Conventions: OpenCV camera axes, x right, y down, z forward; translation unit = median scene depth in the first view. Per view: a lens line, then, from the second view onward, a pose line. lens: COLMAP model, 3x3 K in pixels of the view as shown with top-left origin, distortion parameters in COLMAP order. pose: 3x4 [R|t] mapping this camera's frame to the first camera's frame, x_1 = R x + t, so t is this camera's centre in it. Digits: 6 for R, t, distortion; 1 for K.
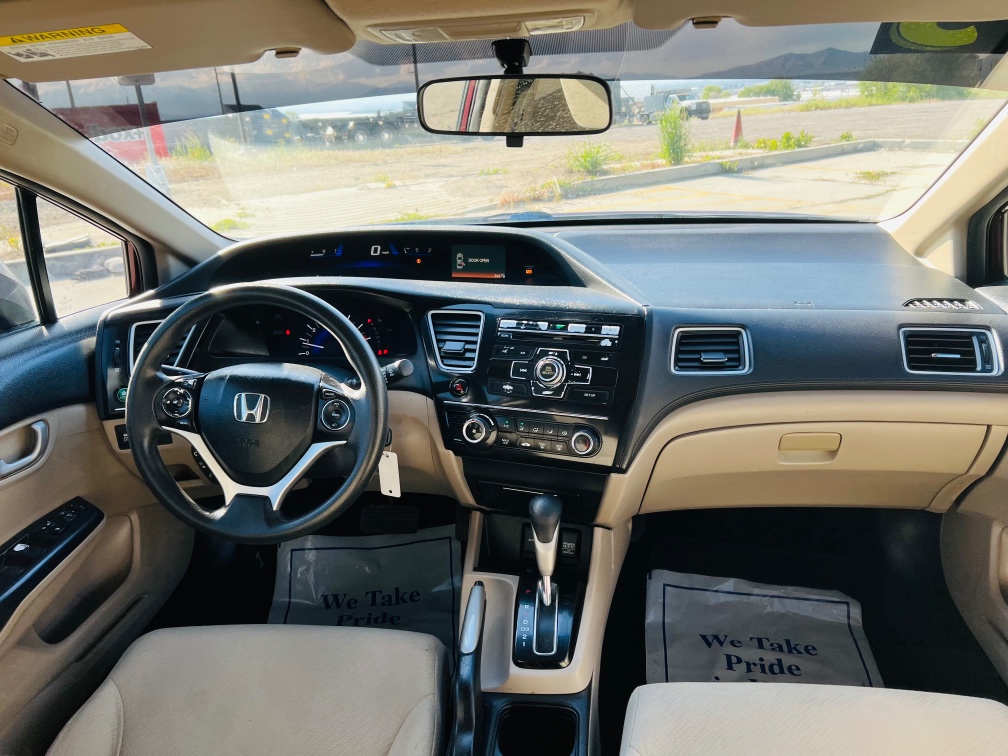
lens RADIAL K [[761.5, 0, 504.0], [0, 761.5, 378.0], [0, 0, 1]] dist [0.003857, -0.061118]
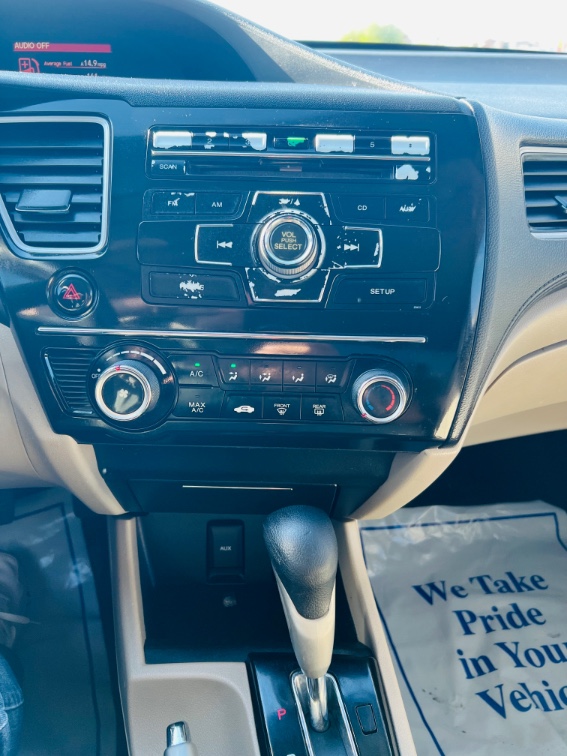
lens RADIAL K [[588.5, 0, 282.8], [0, 588.5, 386.2], [0, 0, 1]] dist [-0.000283, -0.006542]
pose [[0.942122, -0.114575, 0.315086, -0.057546], [0.058264, 0.981446, 0.182671, 0.009690], [-0.330170, -0.153740, 0.931317, 0.645710]]
